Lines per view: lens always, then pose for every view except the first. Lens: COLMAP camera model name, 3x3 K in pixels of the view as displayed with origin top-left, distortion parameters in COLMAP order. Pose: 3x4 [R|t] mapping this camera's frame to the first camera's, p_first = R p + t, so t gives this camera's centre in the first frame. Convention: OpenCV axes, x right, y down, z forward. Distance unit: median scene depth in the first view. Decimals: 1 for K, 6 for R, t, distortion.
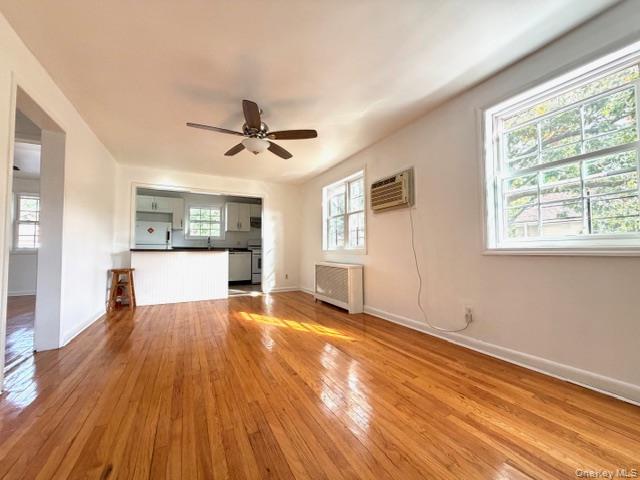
lens RADIAL K [[255.5, 0, 319.6], [0, 255.5, 239.5], [0, 0, 1]] dist [0.001404, 0.000167]
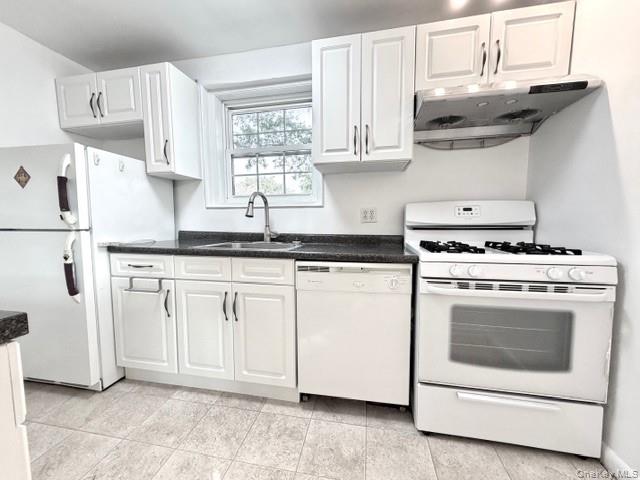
lens RADIAL K [[254.3, 0, 319.0], [0, 254.3, 241.1], [0, 0, 1]] dist [-0.000213, 0.000096]
pose [[0.777957, 0.049314, -0.626380, -0.528191], [0.030351, 0.992802, 0.115857, 0.019077], [0.627584, -0.109143, 0.770860, 2.113246]]
